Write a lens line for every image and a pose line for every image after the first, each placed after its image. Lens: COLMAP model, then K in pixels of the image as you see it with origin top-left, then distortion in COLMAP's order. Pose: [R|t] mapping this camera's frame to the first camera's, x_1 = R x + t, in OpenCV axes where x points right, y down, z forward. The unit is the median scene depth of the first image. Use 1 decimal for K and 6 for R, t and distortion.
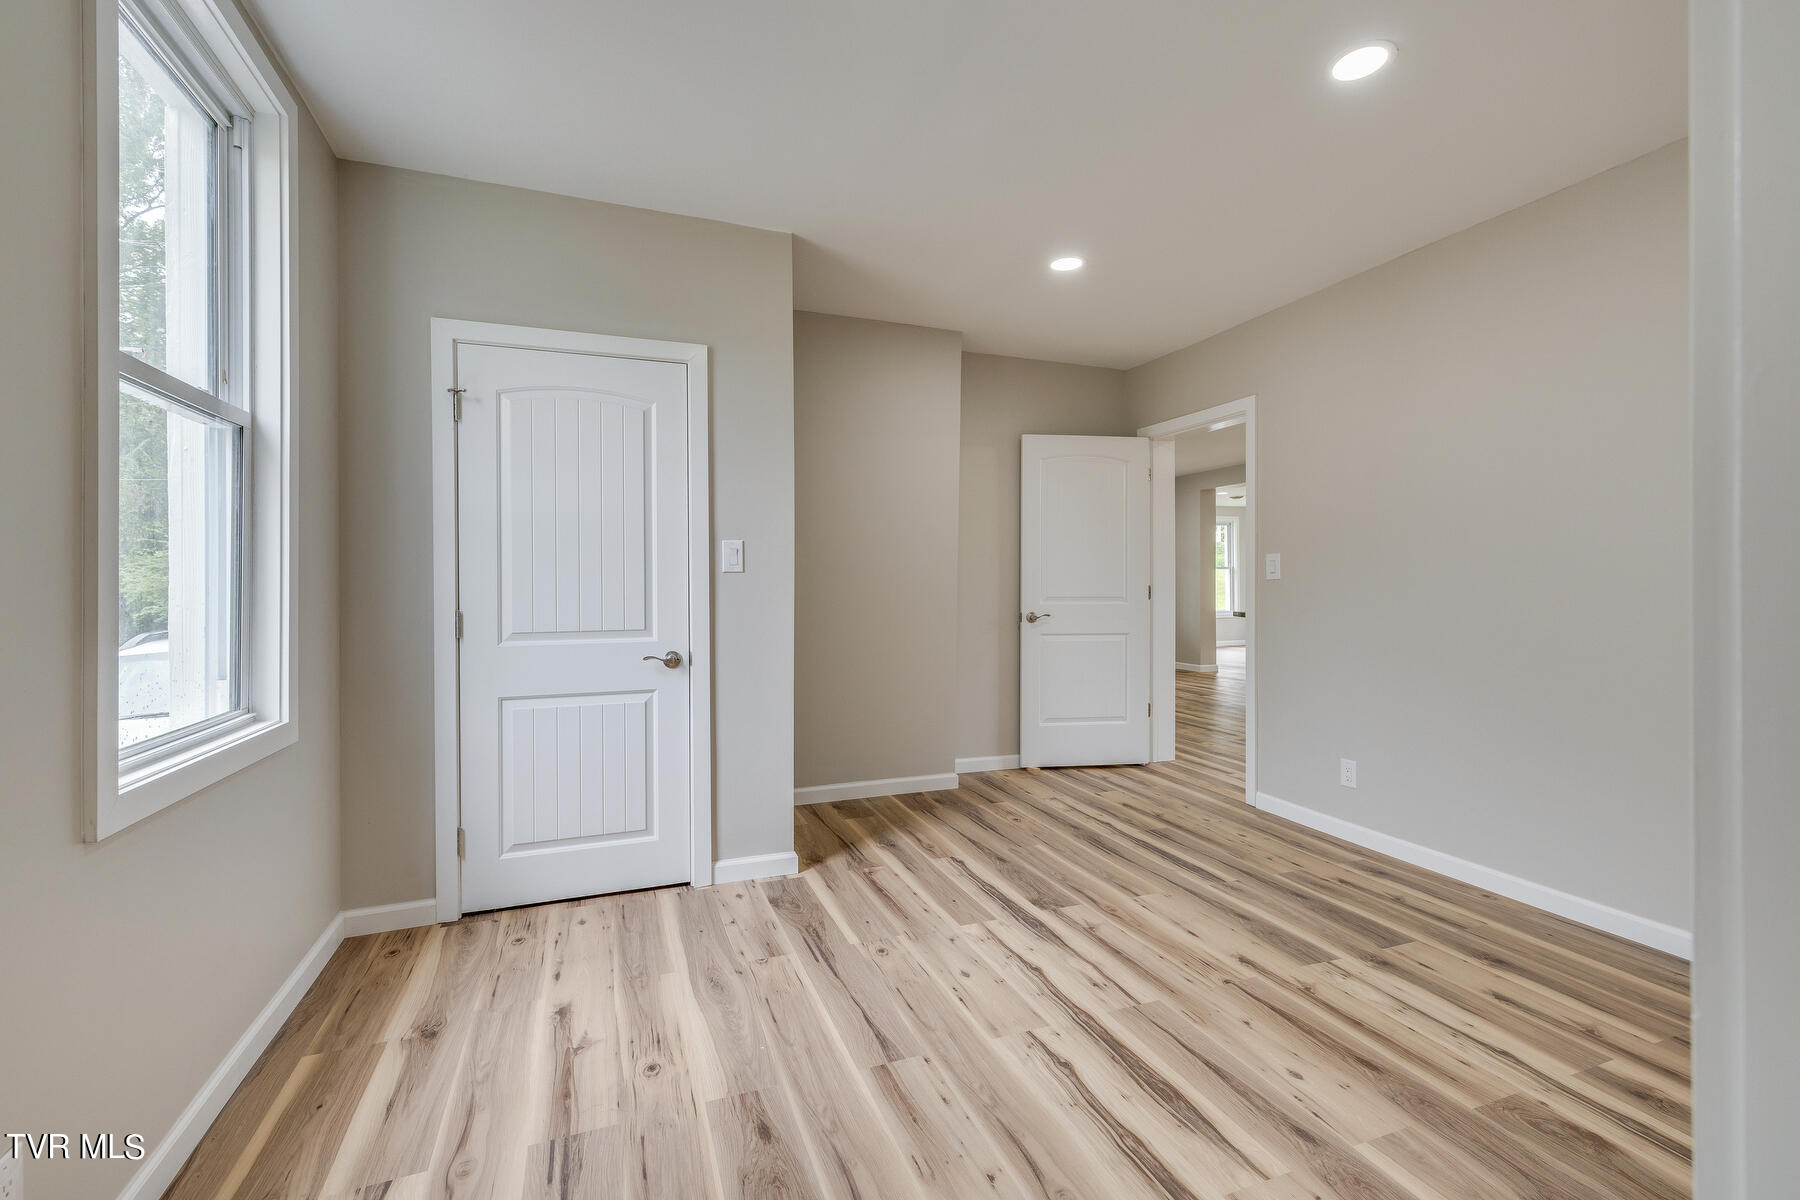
lens RADIAL K [[763.0, 0, 895.6], [0, 763.0, 597.0], [0, 0, 1]] dist [-0.001856, 0.001031]
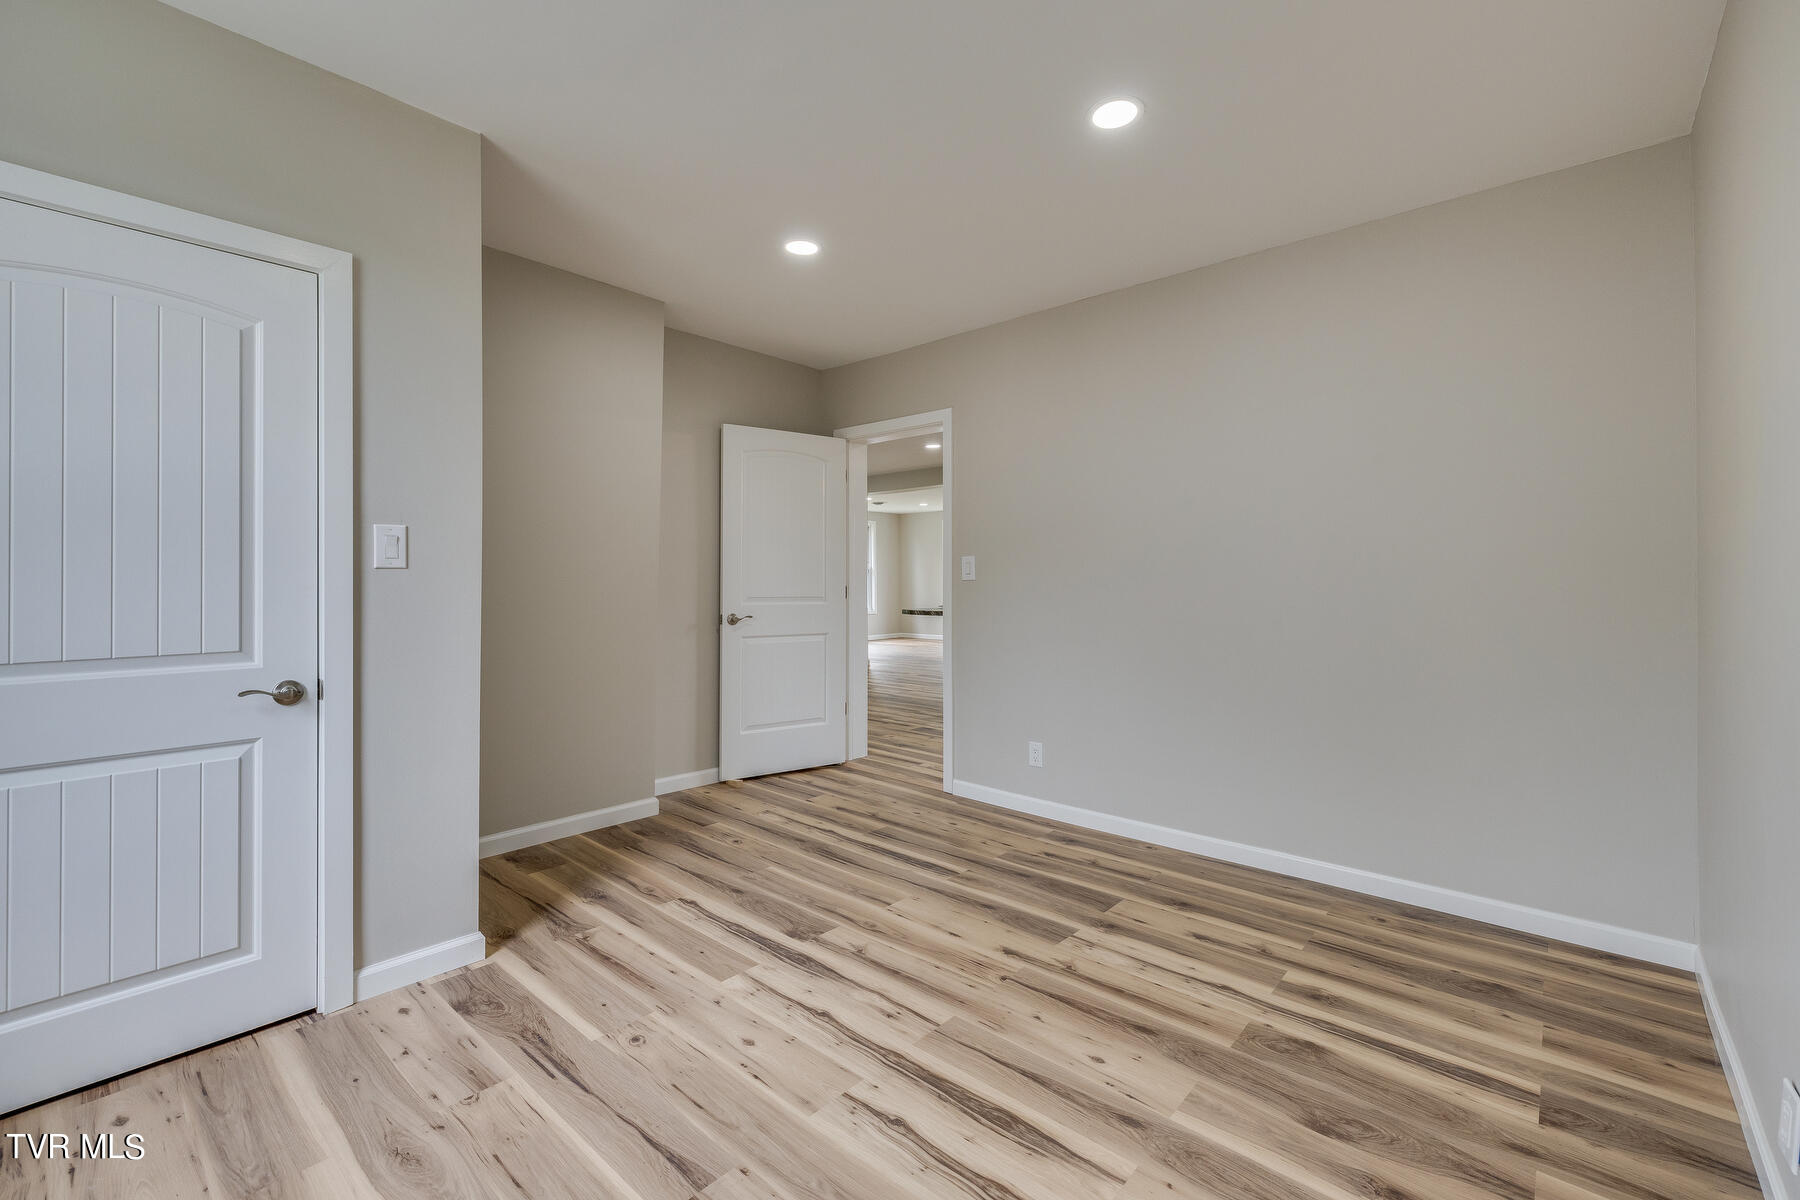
lens RADIAL K [[763.0, 0, 903.2], [0, 763.0, 582.3], [0, 0, 1]] dist [-0.001856, 0.001031]
pose [[0.885155, 0.002349, 0.465290, -0.120434], [0.005666, 0.999859, -0.015827, -0.004421], [-0.465262, 0.016645, 0.885017, 0.121905]]
